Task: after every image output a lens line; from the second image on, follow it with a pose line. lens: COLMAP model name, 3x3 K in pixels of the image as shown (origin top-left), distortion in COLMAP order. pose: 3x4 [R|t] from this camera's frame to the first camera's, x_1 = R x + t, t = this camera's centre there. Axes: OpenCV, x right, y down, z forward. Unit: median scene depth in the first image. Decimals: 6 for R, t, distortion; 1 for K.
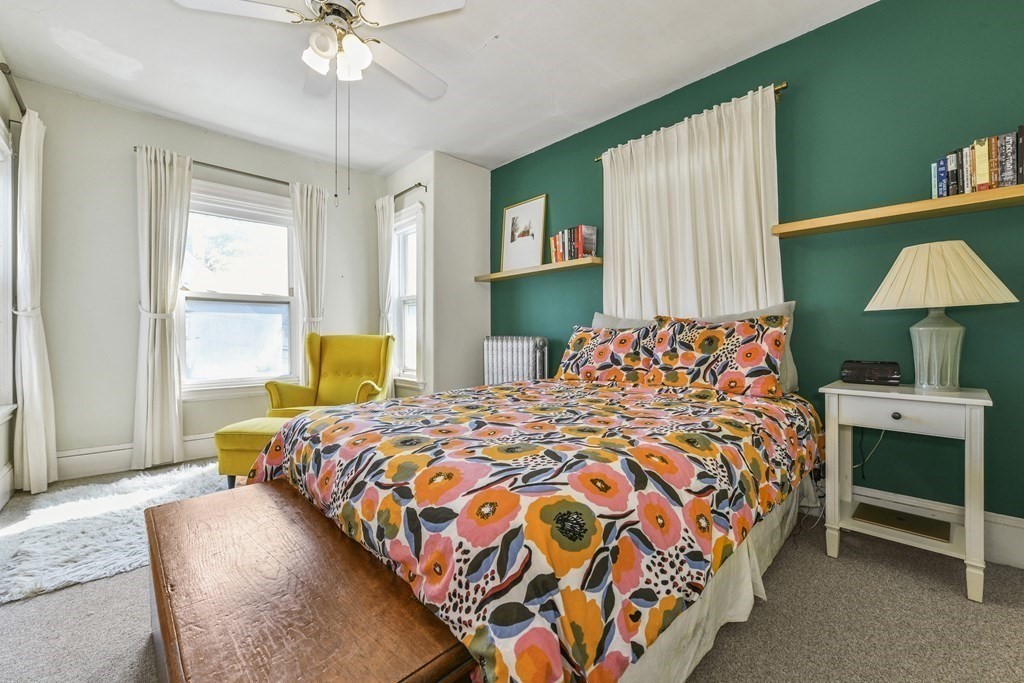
lens RADIAL K [[417.6, 0, 512.0], [0, 417.6, 341.5], [0, 0, 1]] dist [0.001393, -0.000084]
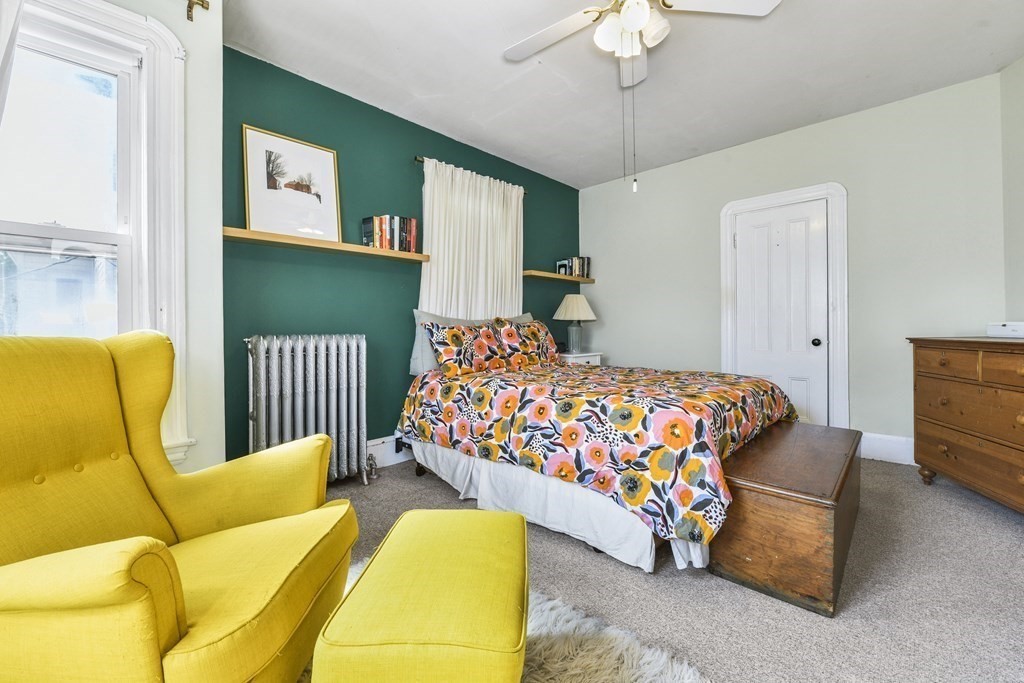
lens RADIAL K [[417.6, 0, 512.0], [0, 417.6, 341.5], [0, 0, 1]] dist [0.001393, -0.000084]
pose [[-0.051789, -0.005583, 0.998642, -0.788551], [0.042129, 0.999082, 0.007770, 0.006832], [-0.997769, 0.042474, -0.051506, 0.808921]]
